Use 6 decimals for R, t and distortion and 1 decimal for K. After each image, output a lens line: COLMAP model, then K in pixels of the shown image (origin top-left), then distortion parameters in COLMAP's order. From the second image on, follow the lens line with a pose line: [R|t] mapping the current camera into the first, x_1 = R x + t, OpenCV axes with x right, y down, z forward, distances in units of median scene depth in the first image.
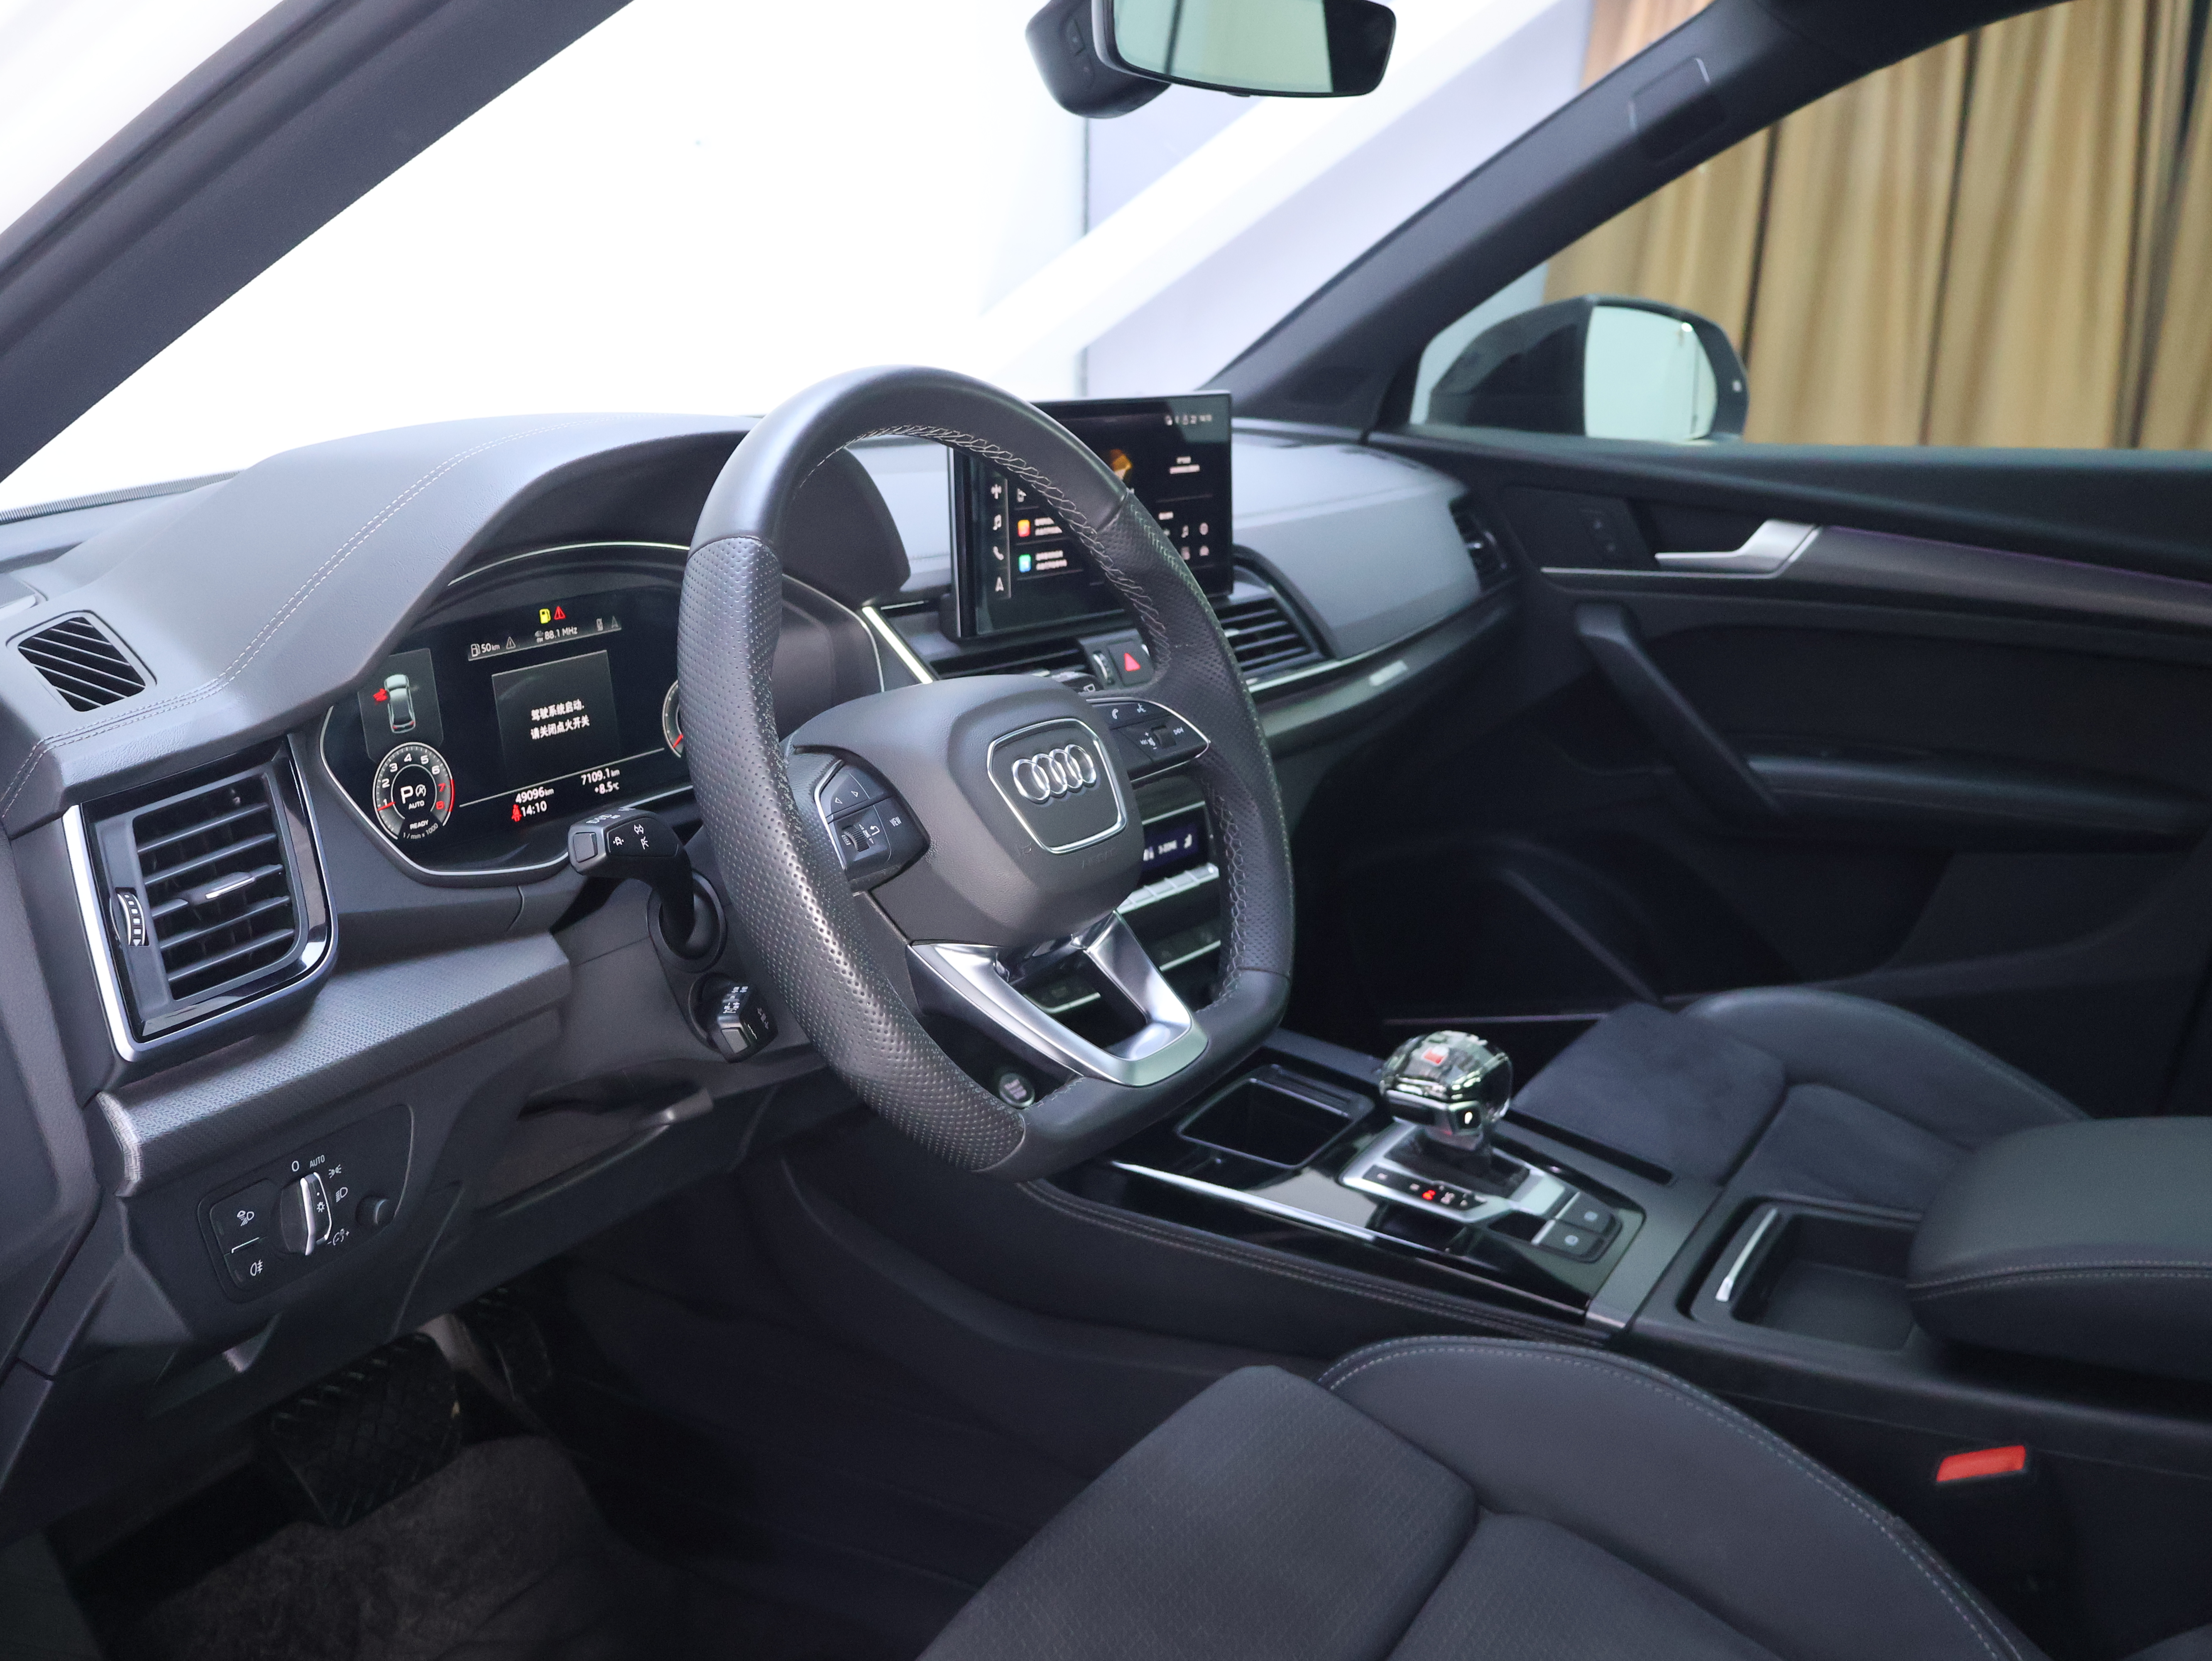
lens RADIAL K [[2081.4, 0, 1109.0], [0, 2081.4, 836.2], [0, 0, 1]] dist [-0.005082, 0.000000]
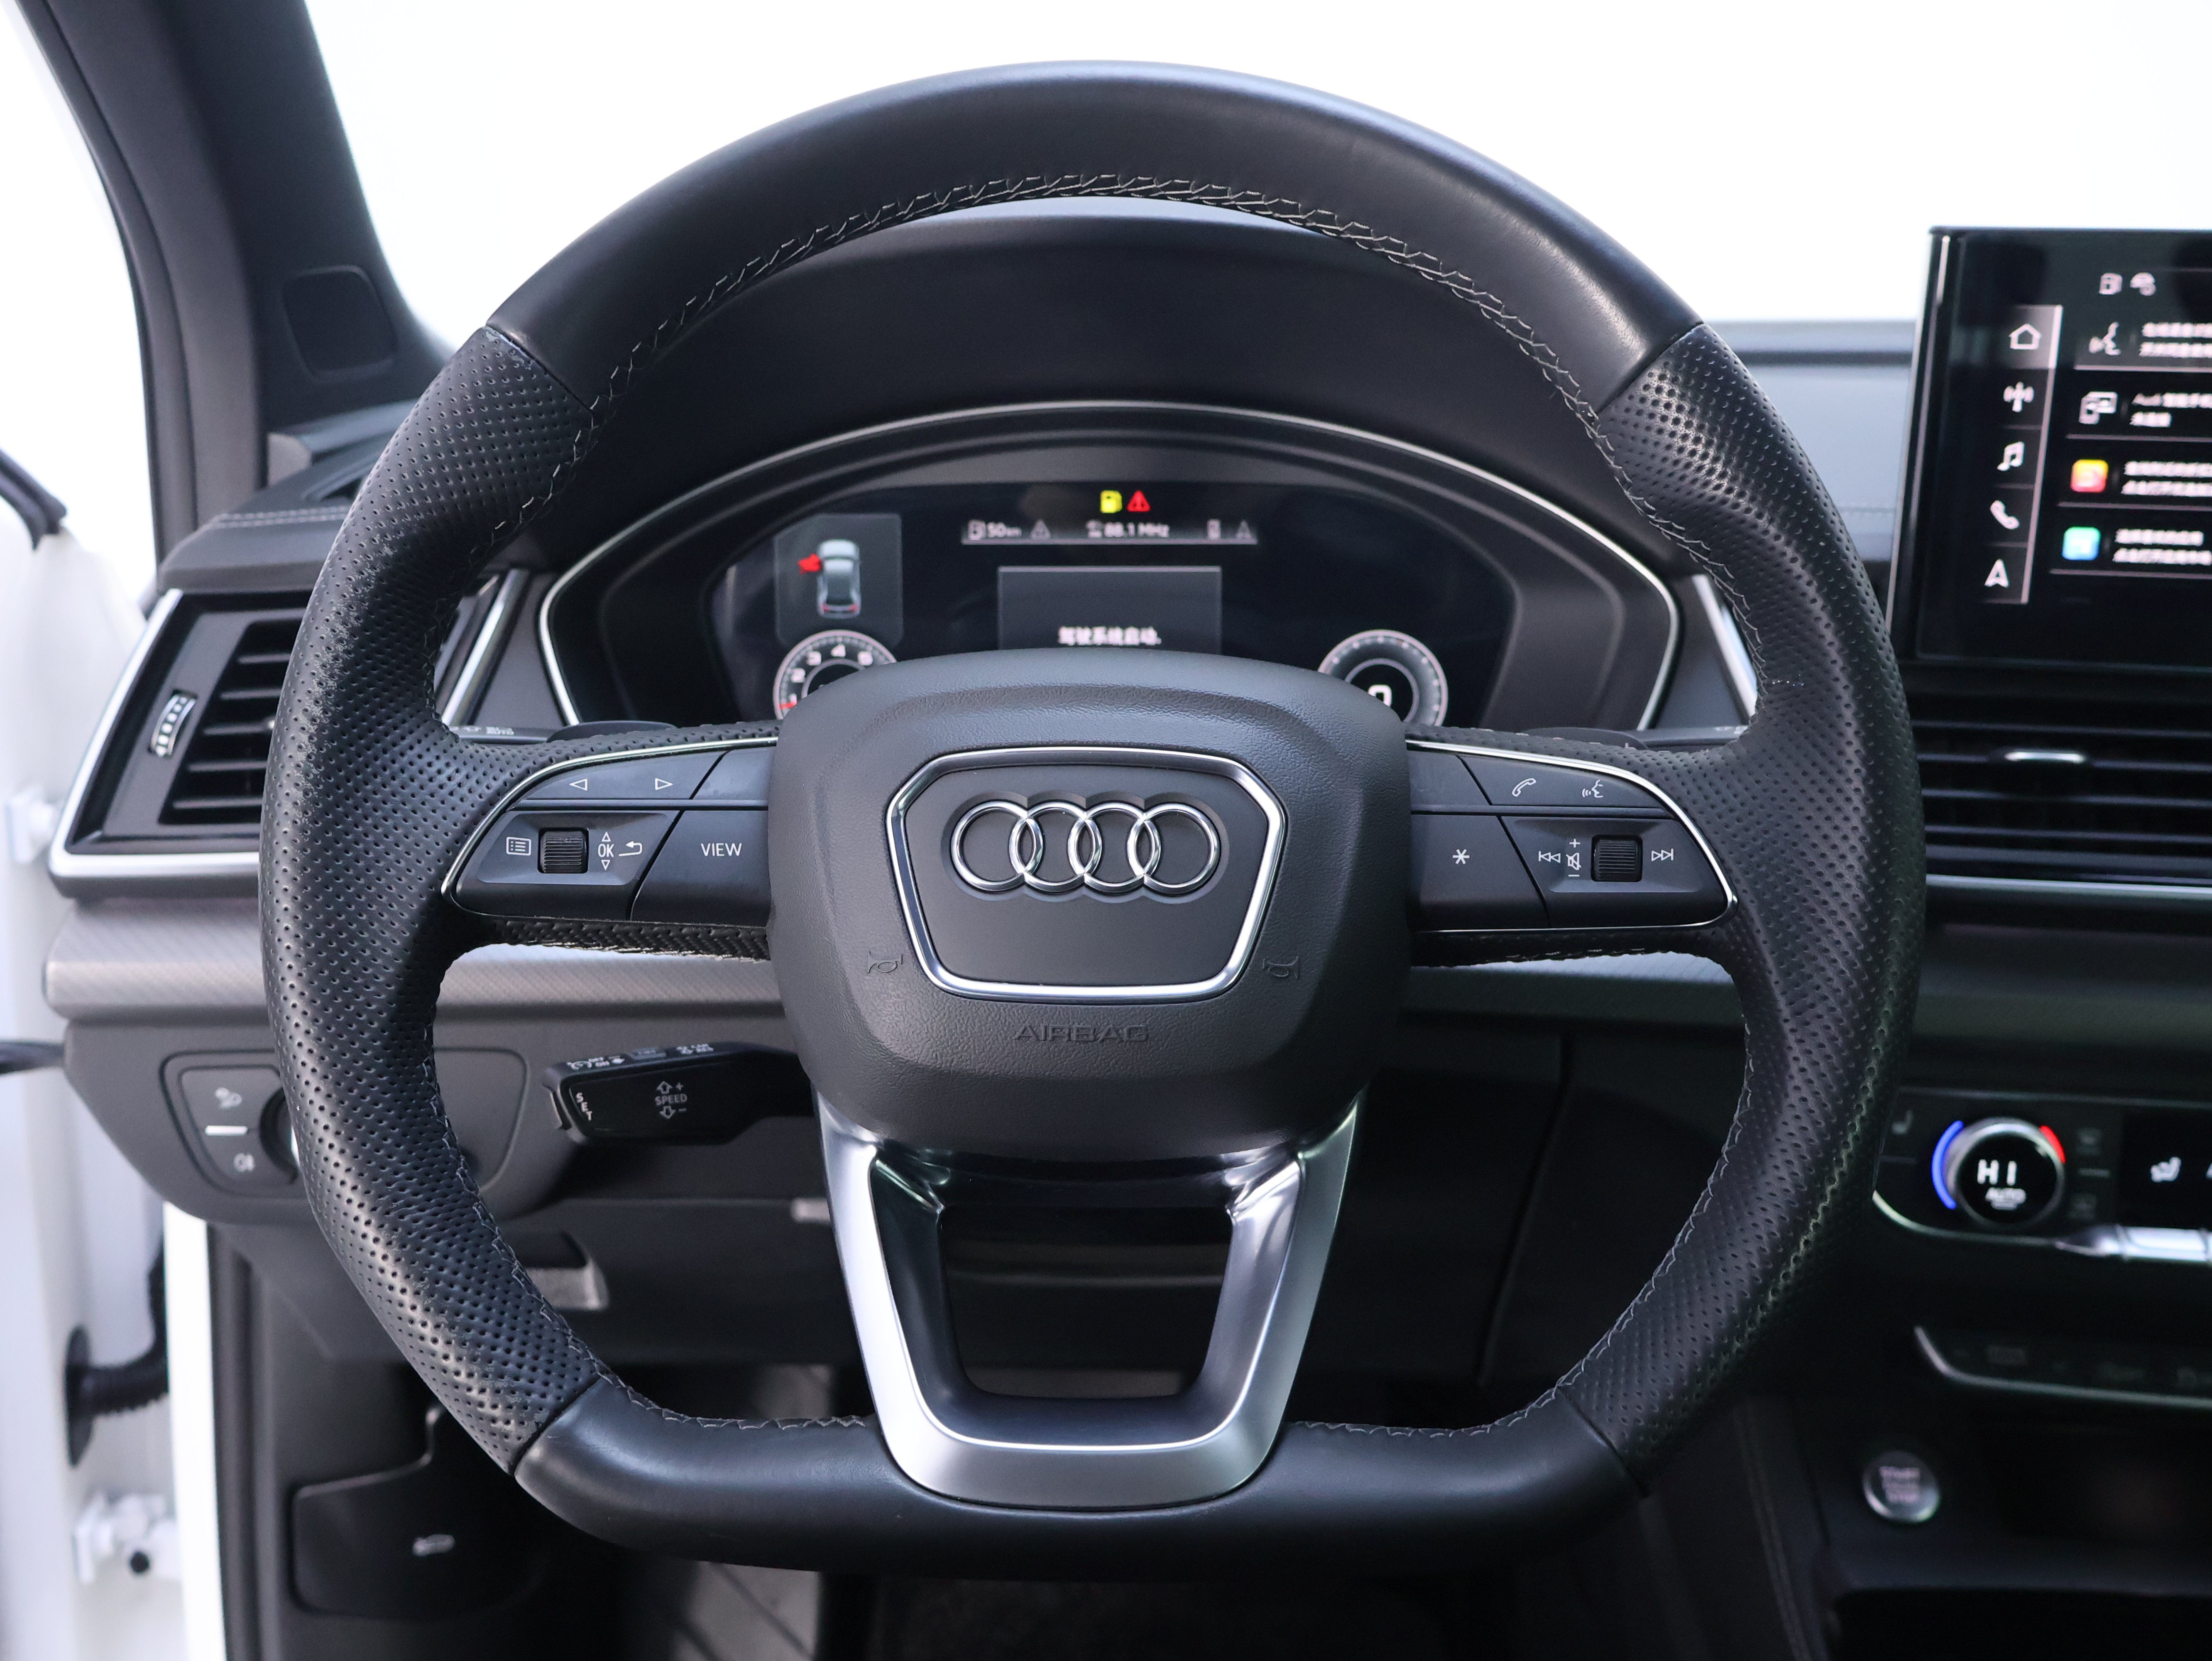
lens RADIAL K [[2081.4, 0, 1094.3], [0, 2081.4, 828.2], [0, 0, 1]] dist [-0.005082, 0.000000]
pose [[0.492632, 0.225828, -0.840426, 0.294641], [-0.226696, 0.965701, 0.126609, -0.073574], [0.840192, 0.128150, 0.526930, 0.537768]]
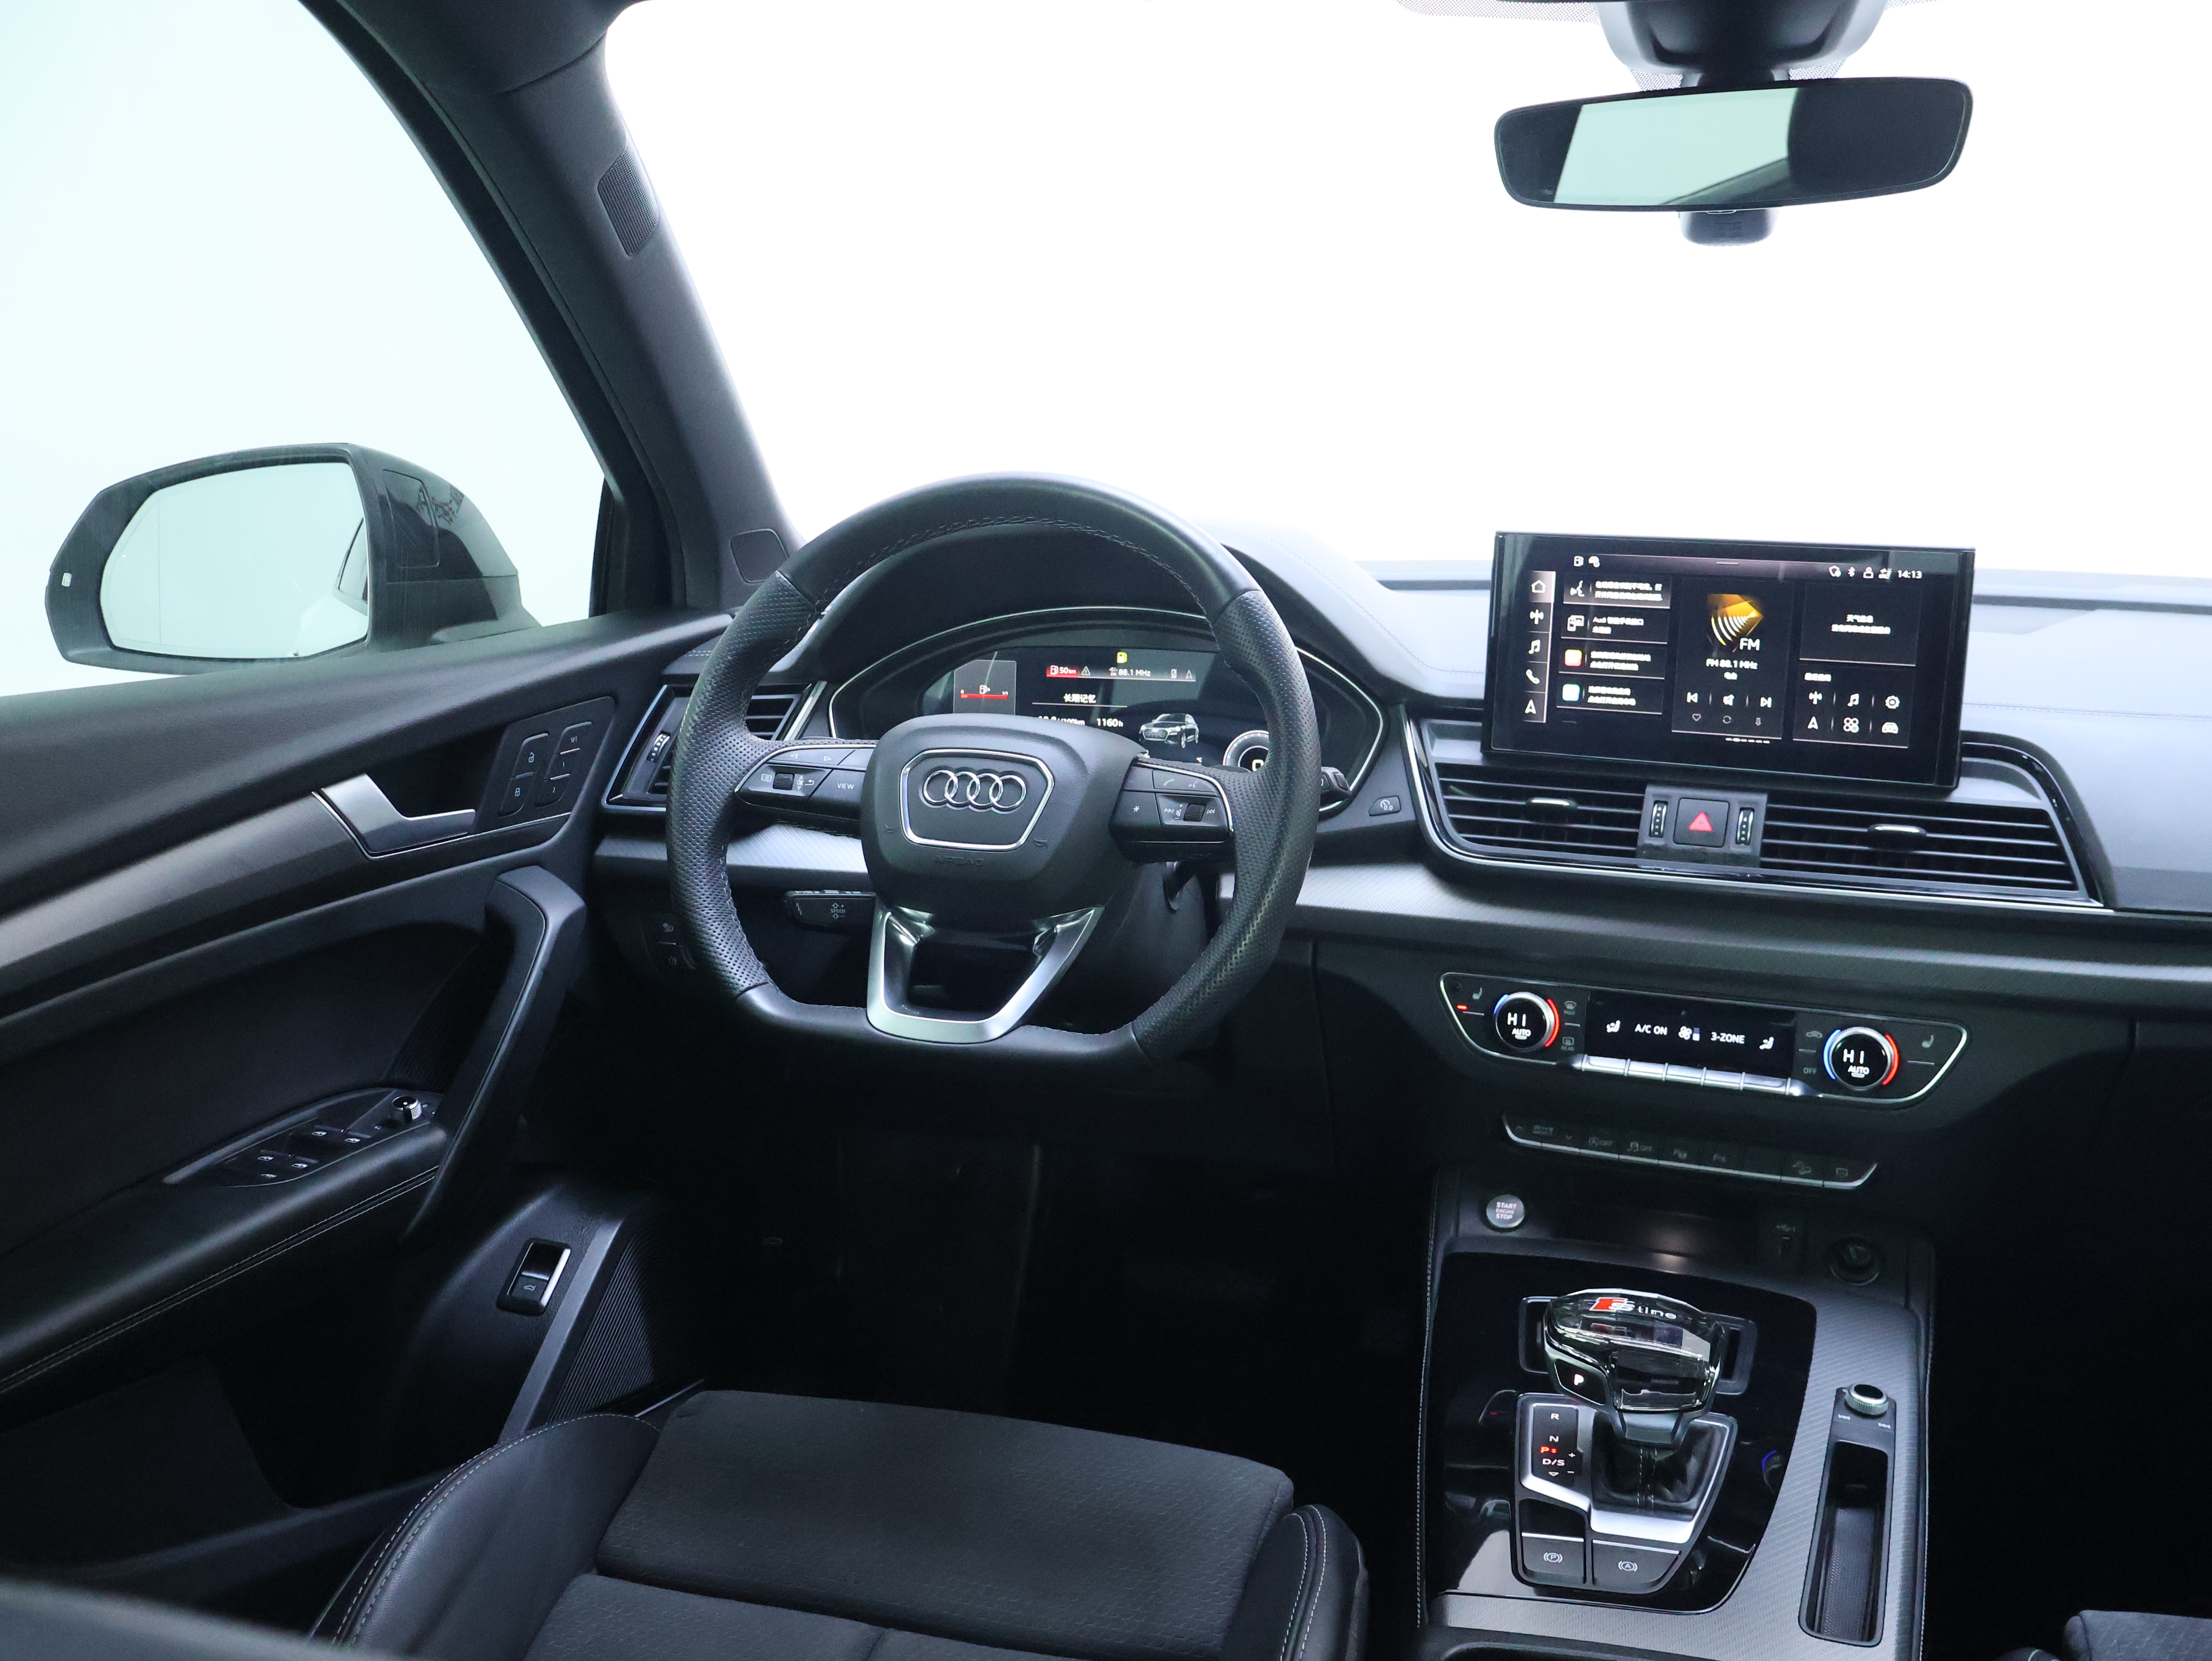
lens RADIAL K [[2081.4, 0, 1104.9], [0, 2081.4, 831.2], [0, 0, 1]] dist [-0.005082, 0.000000]
pose [[0.260547, 0.178882, -0.948745, 0.875855], [-0.256604, 0.960171, 0.110567, -0.122162], [0.930736, 0.214644, 0.296071, 0.517850]]
